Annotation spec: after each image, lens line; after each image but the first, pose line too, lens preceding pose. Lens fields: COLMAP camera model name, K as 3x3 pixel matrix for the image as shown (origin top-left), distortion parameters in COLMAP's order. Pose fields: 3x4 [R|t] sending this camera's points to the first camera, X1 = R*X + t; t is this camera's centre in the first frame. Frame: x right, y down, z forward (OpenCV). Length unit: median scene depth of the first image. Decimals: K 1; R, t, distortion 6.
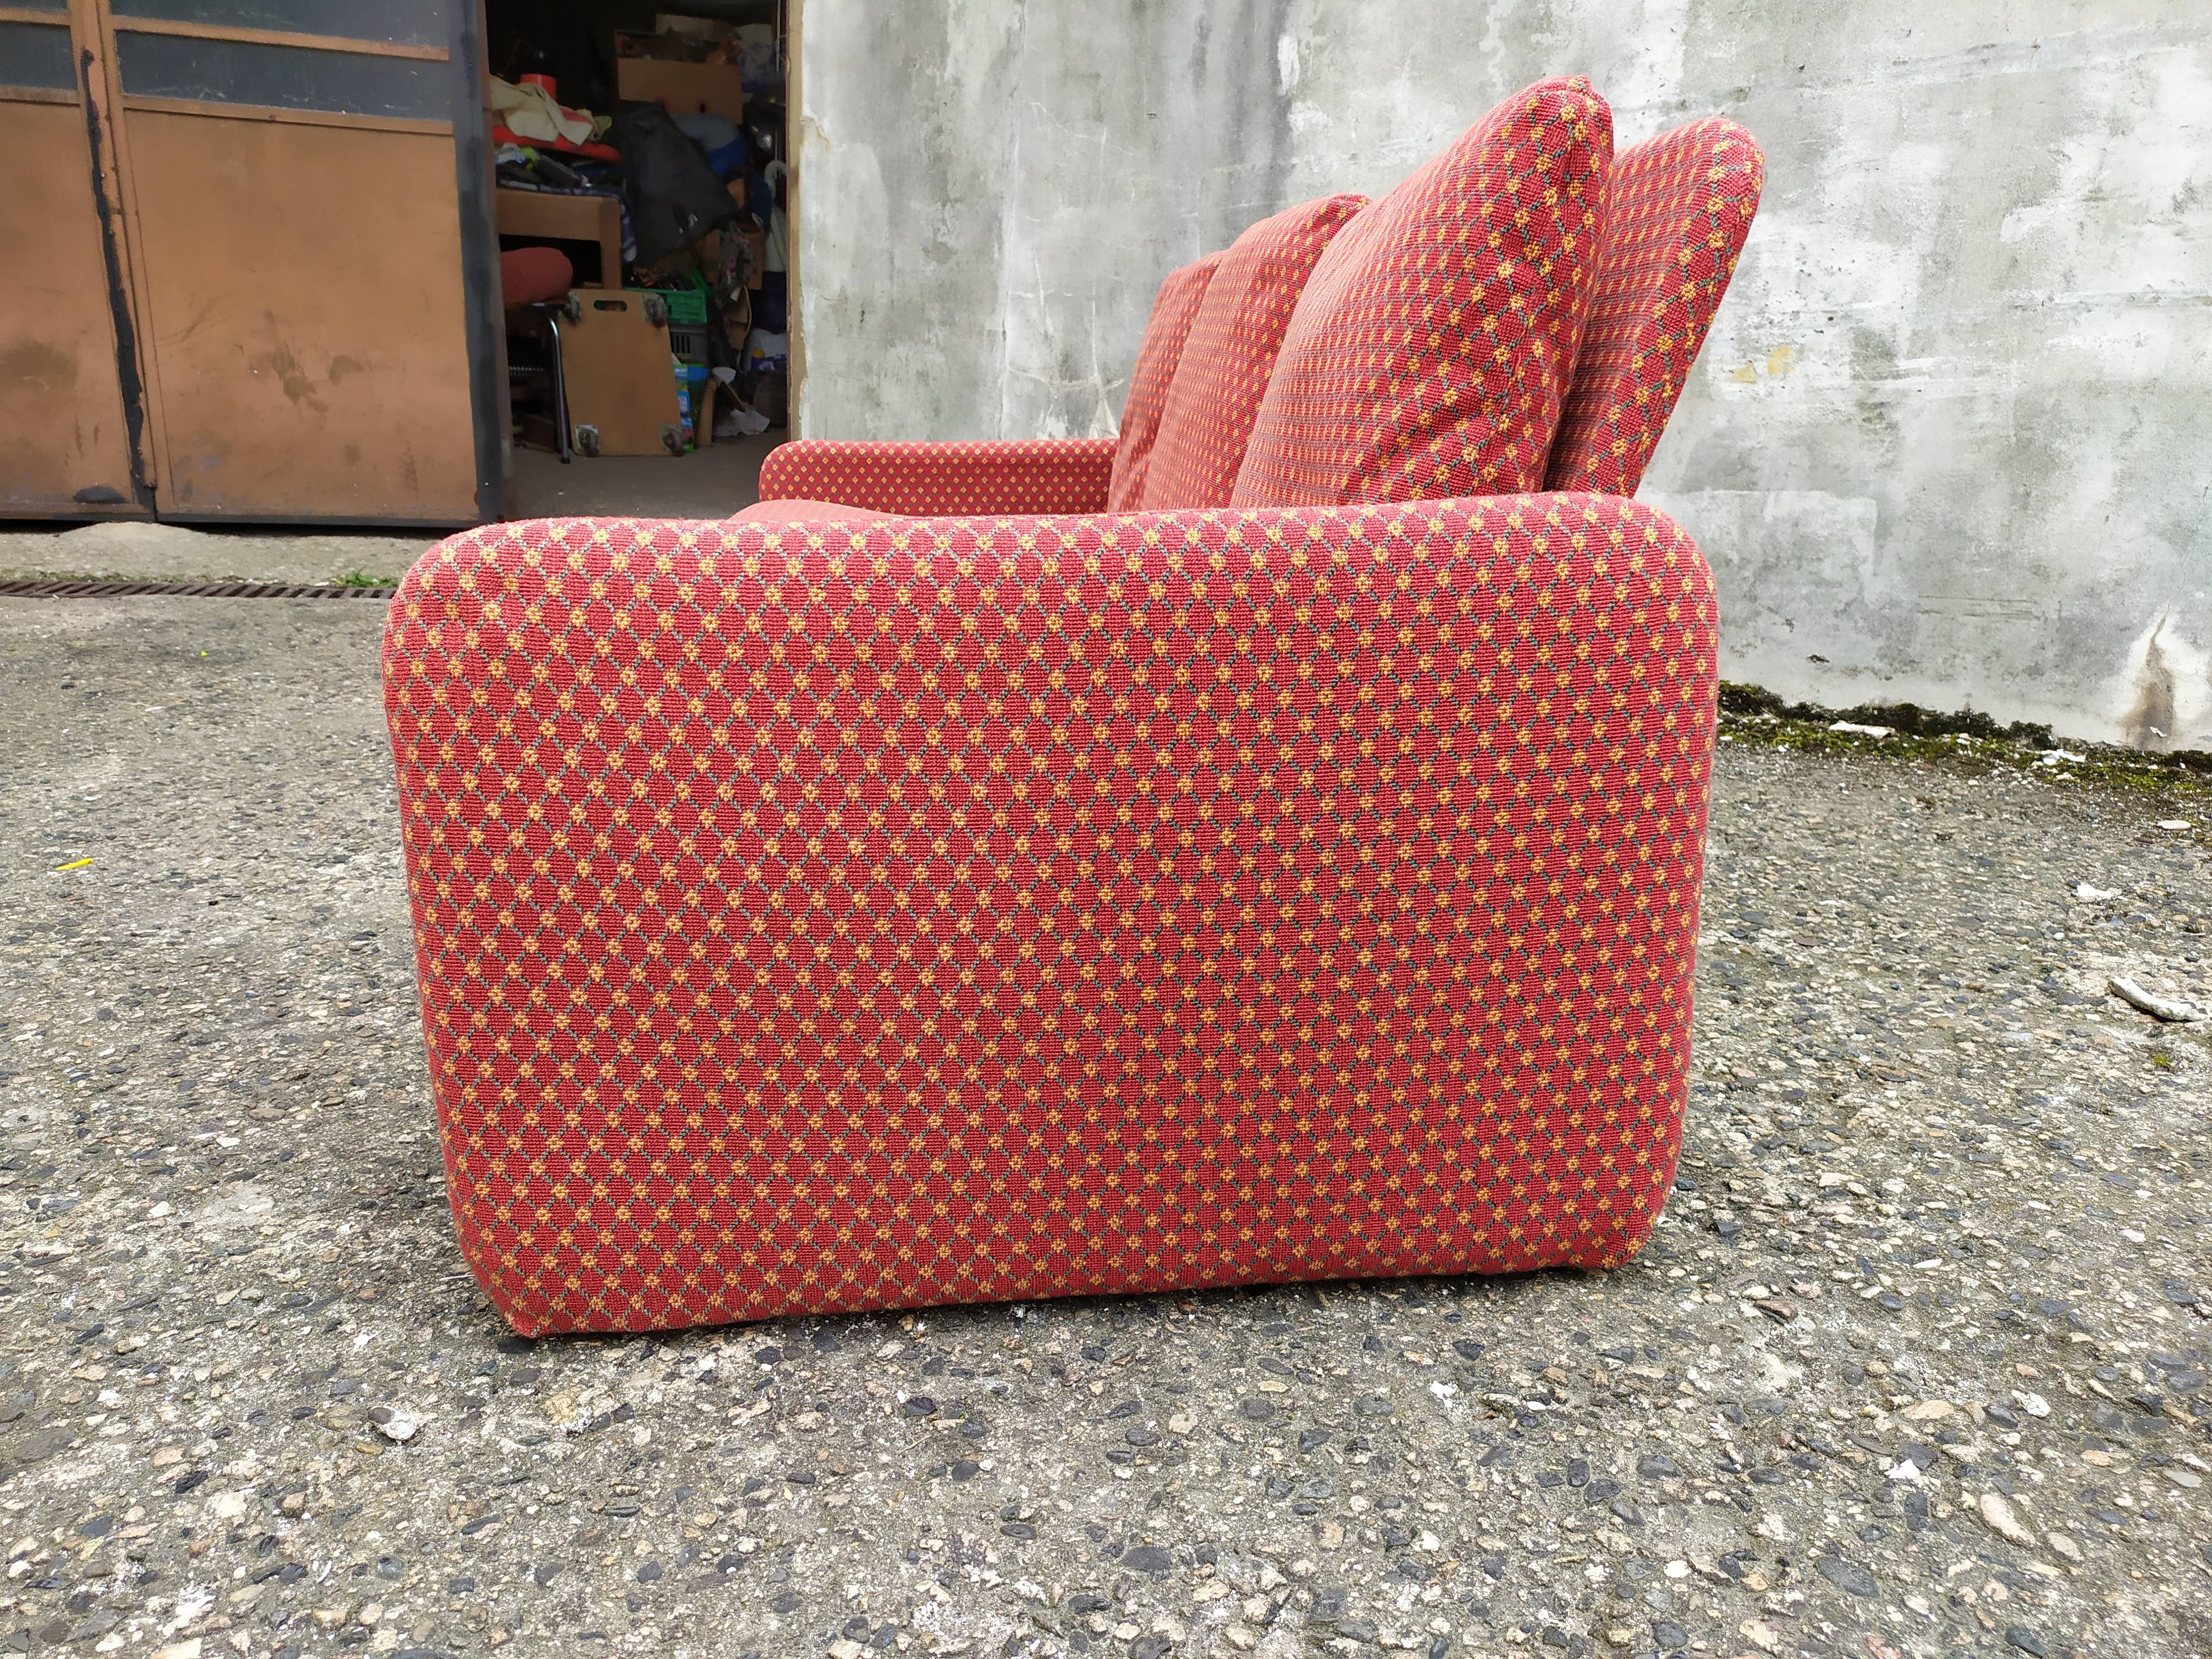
lens RADIAL K [[1657.3, 0, 1108.0], [0, 1657.3, 816.8], [0, 0, 1]] dist [0.055626, -0.057027]
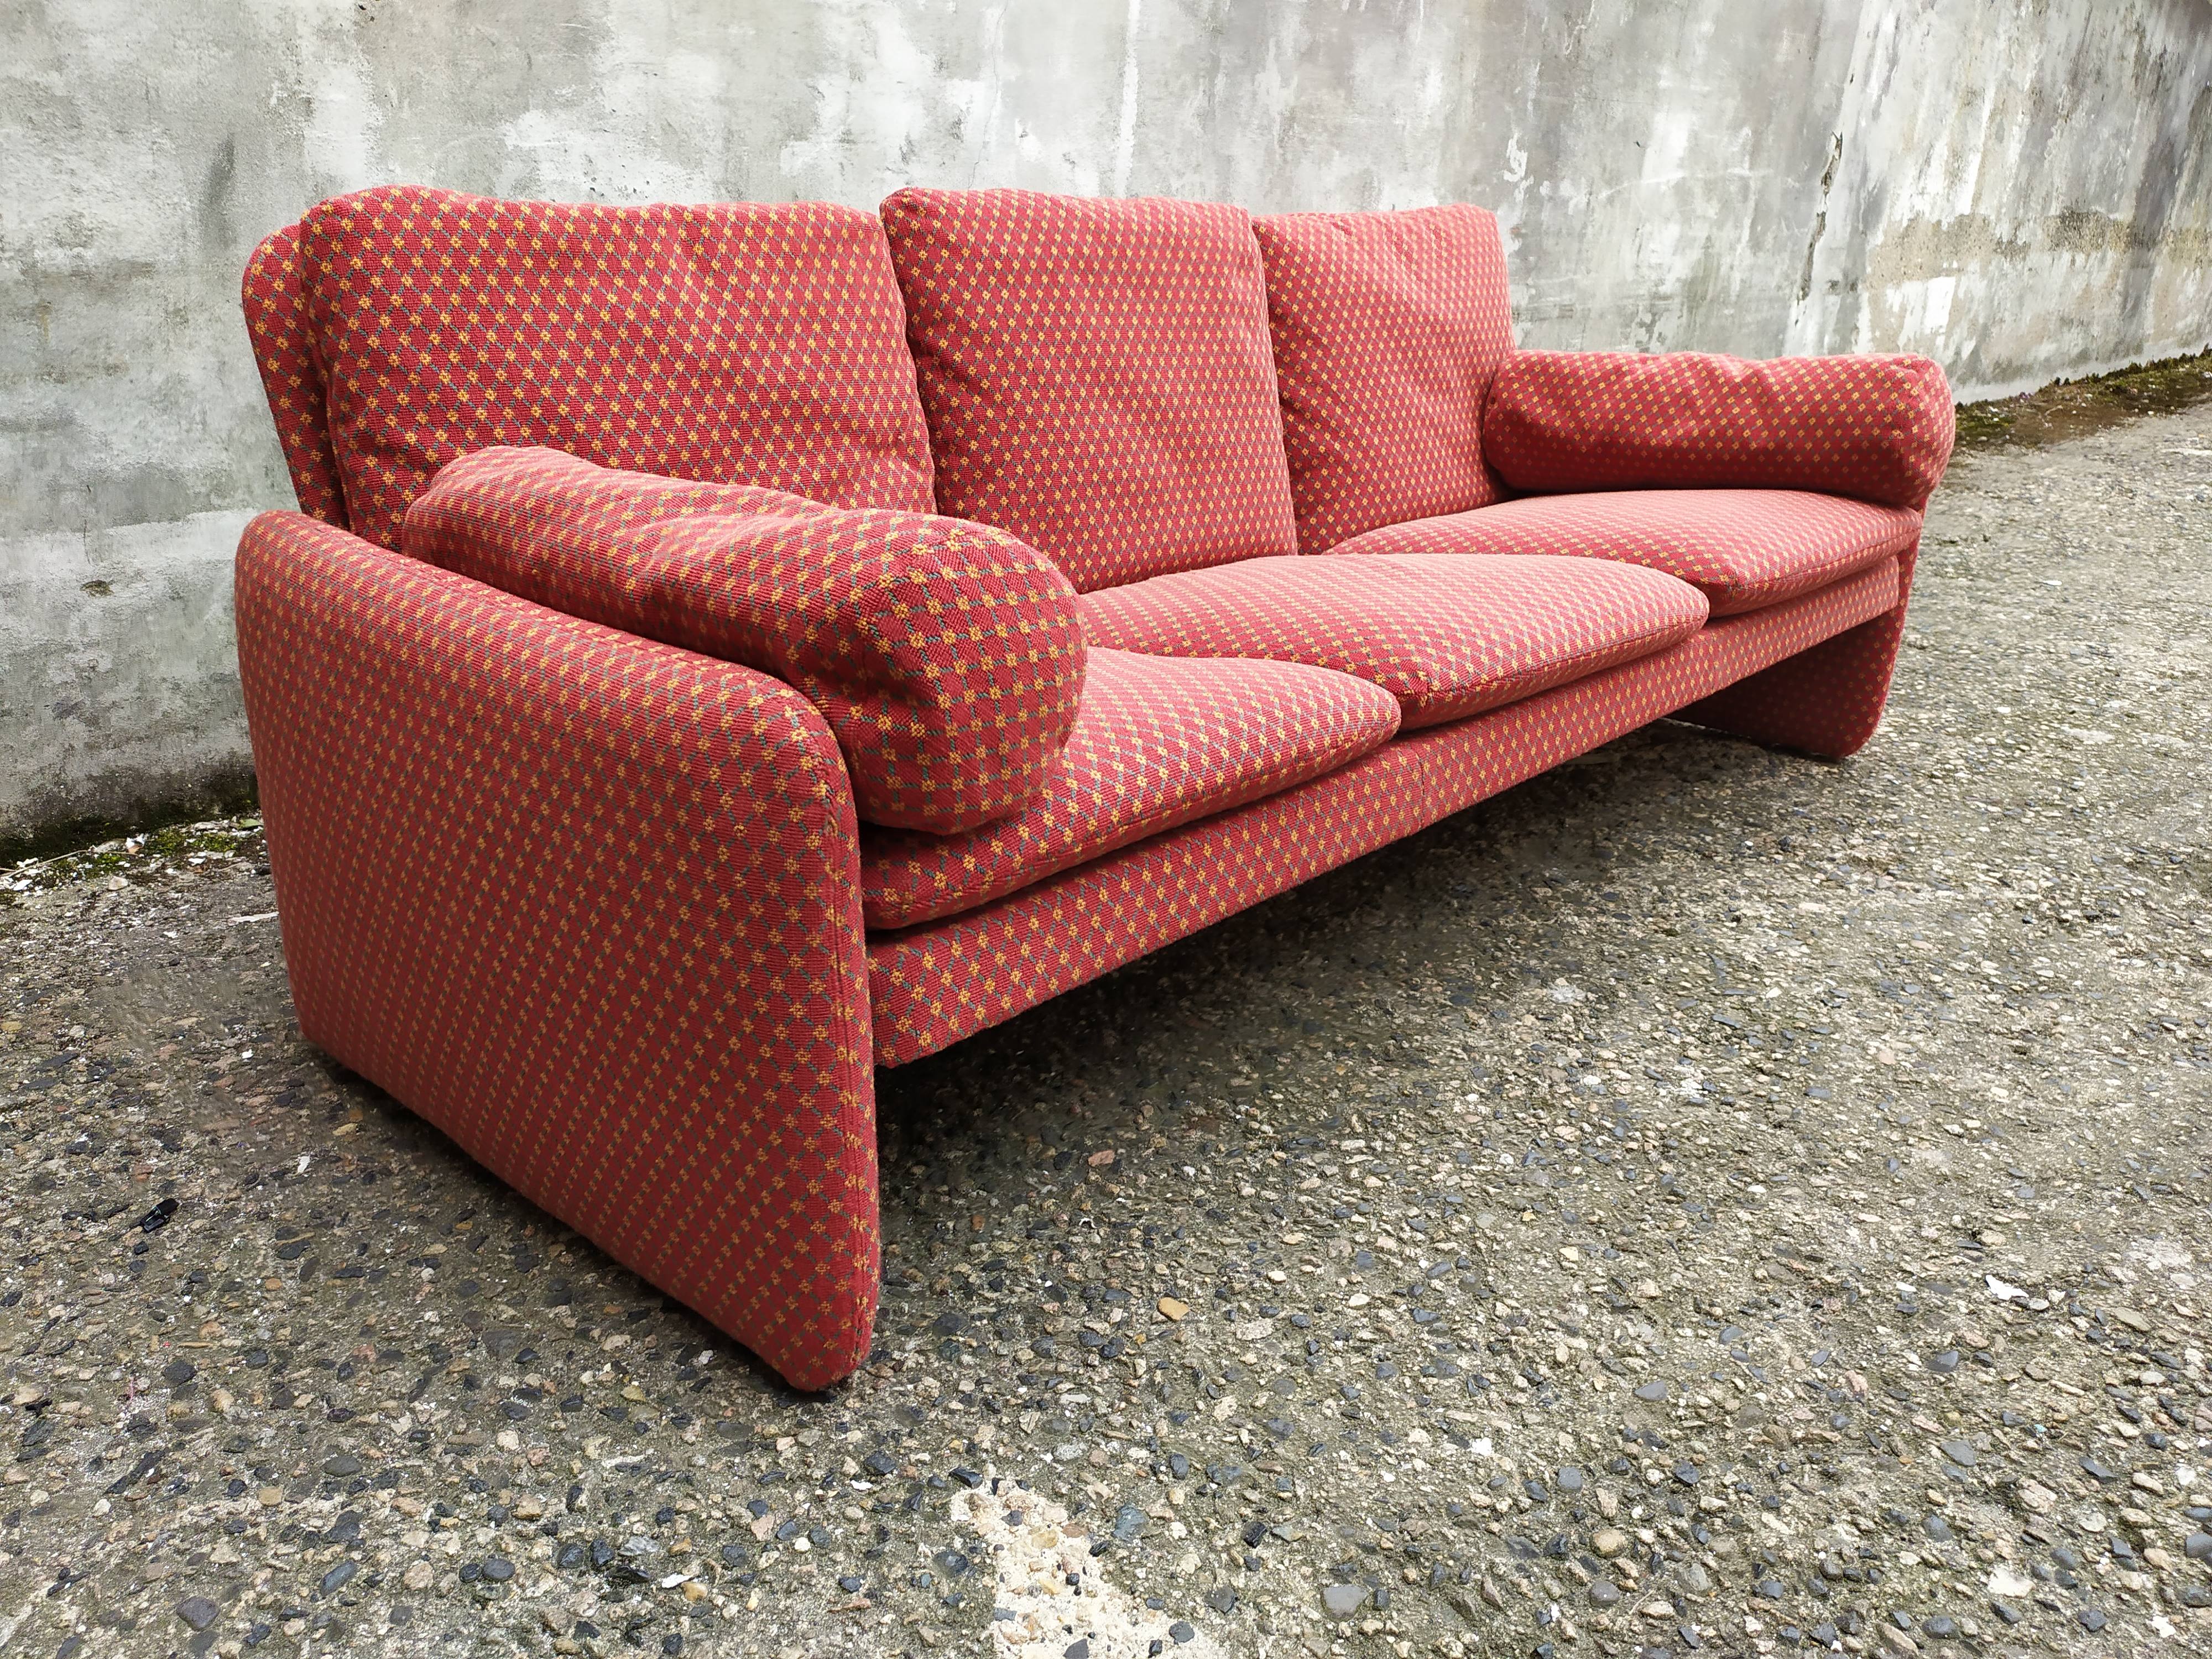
lens RADIAL K [[1704.2, 0, 1120.8], [0, 1704.2, 813.9], [0, 0, 1]] dist [0.063372, -0.072552]
pose [[-0.049040, -0.337762, 0.939953, -0.523293], [0.227175, 0.912648, 0.339802, -0.291525], [-0.972618, 0.230198, 0.031975, 0.841279]]
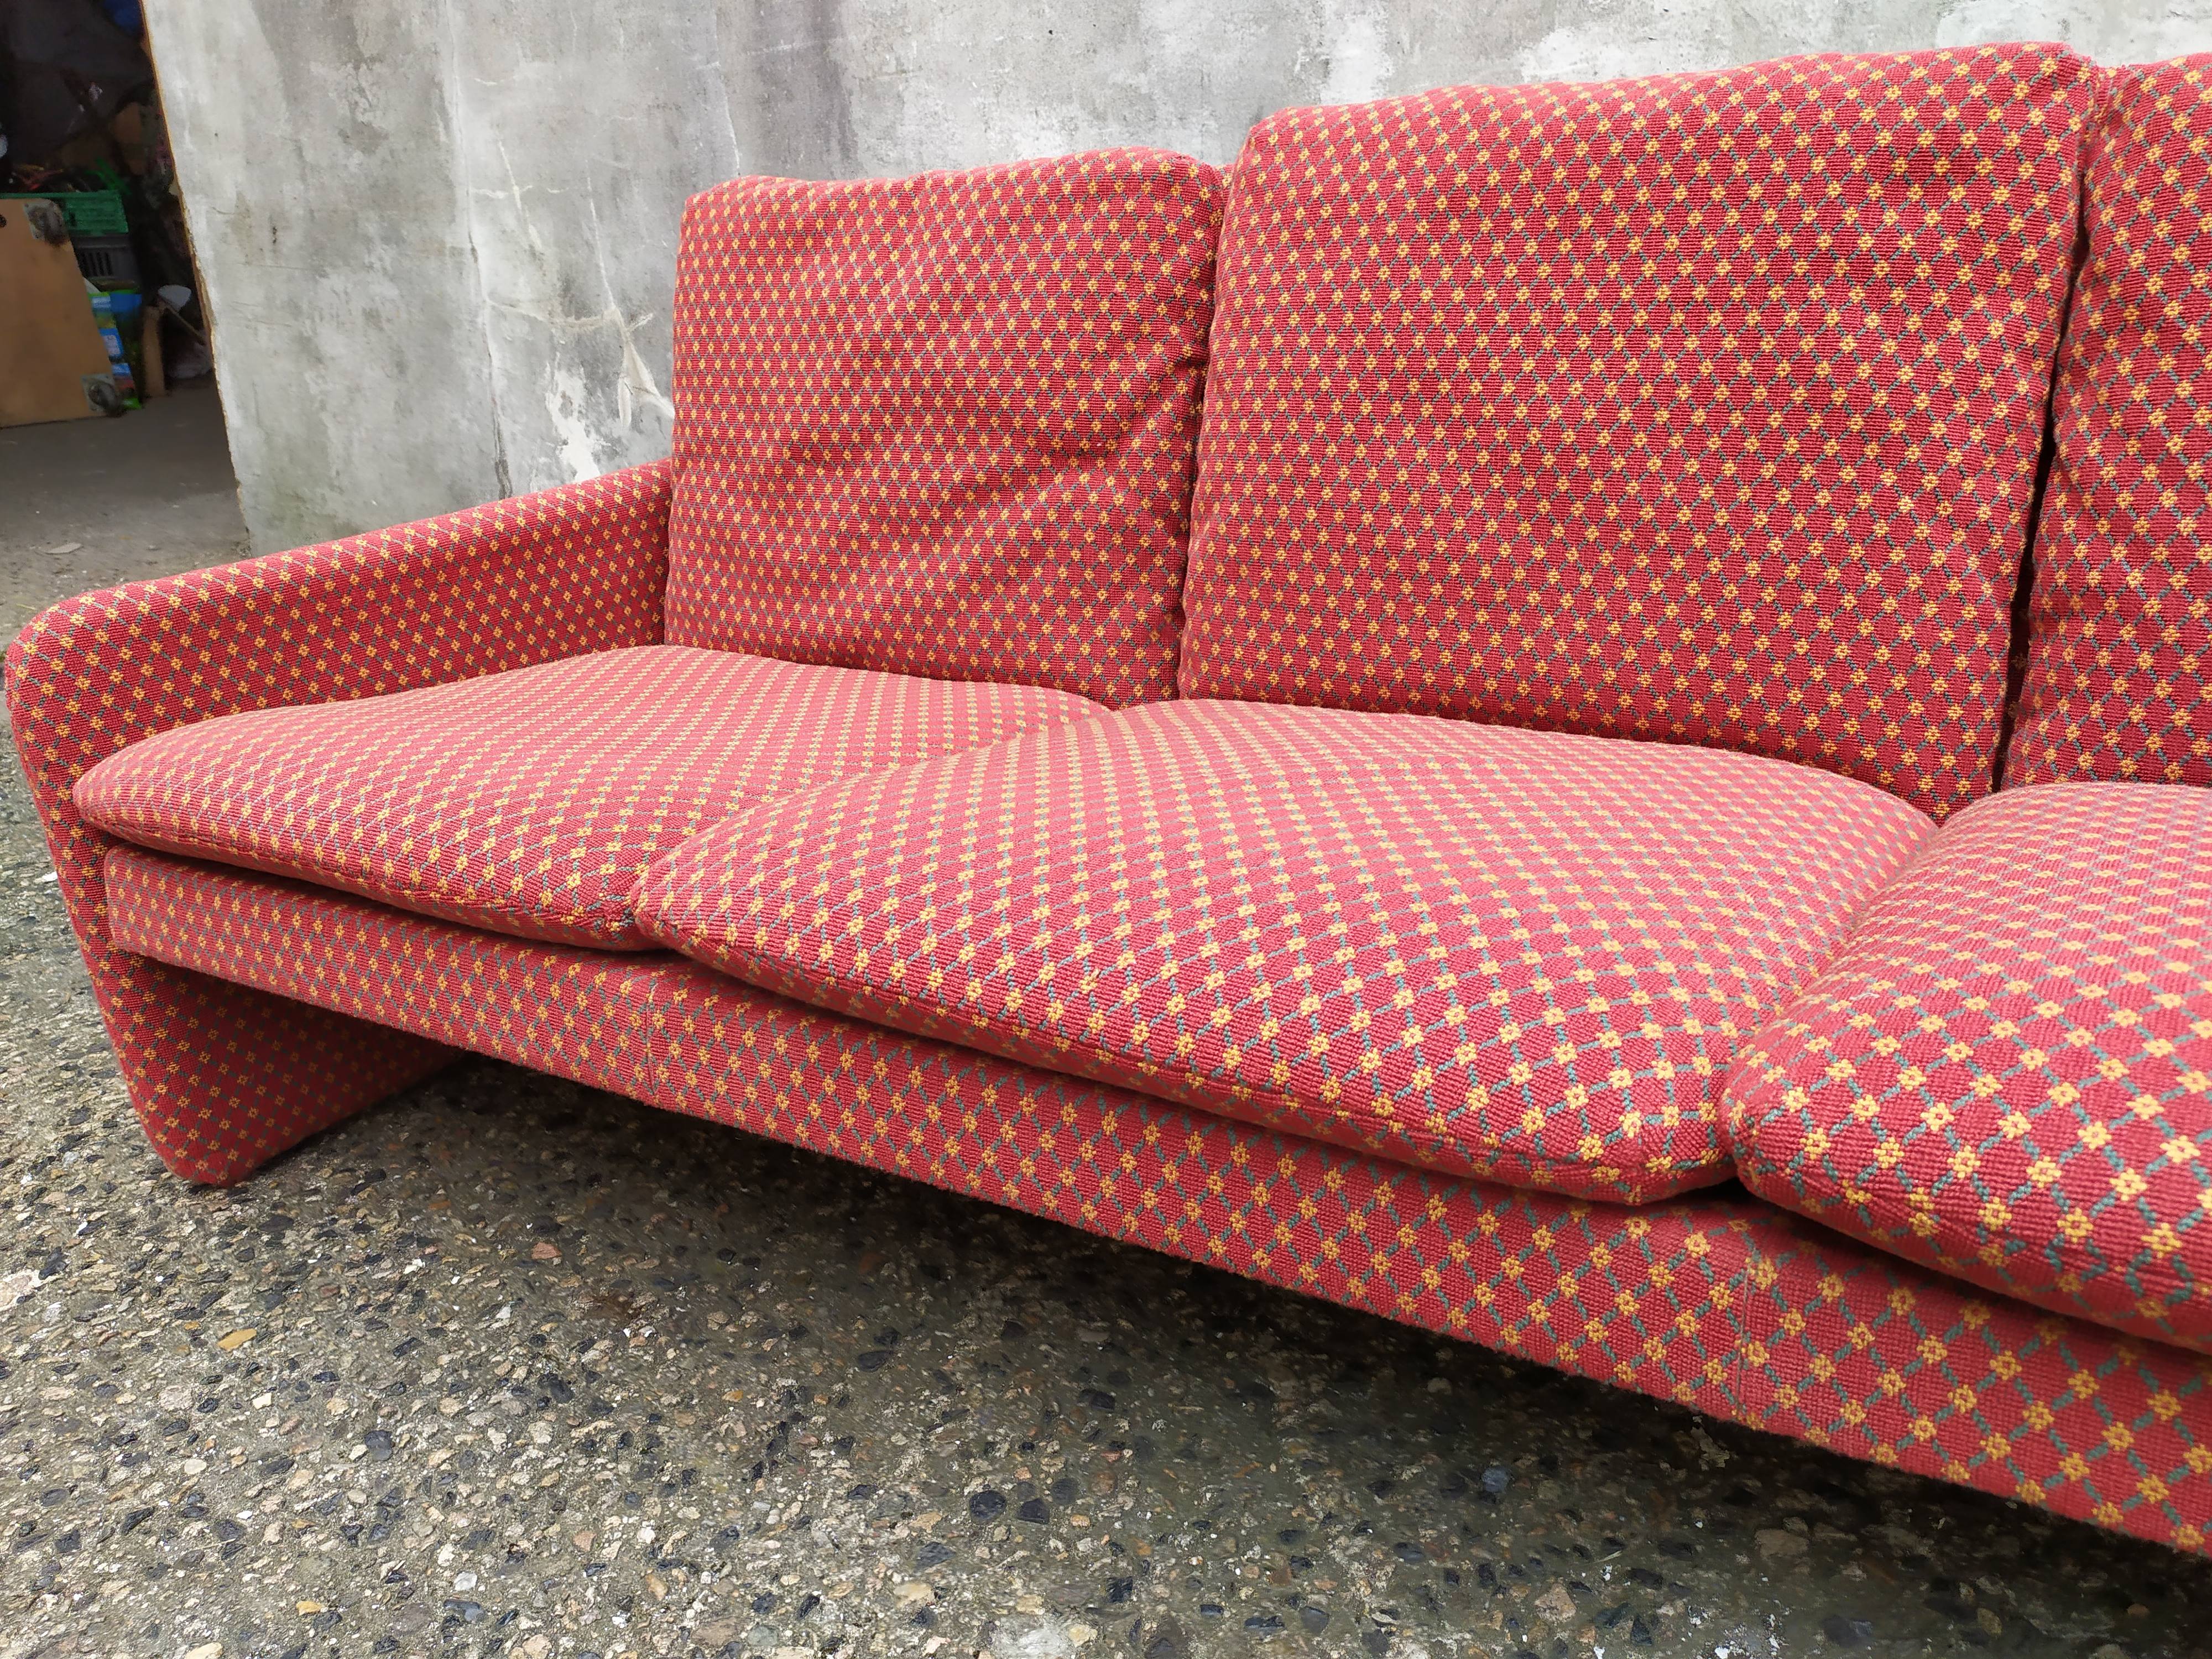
lens RADIAL K [[1704.2, 0, 1098.6], [0, 1704.2, 831.3], [0, 0, 1]] dist [0.063372, -0.072552]
pose [[0.976937, -0.137152, 0.163655, 0.066745], [0.121614, 0.987374, 0.101502, -0.150681], [-0.175510, -0.079258, 0.981282, 0.371431]]
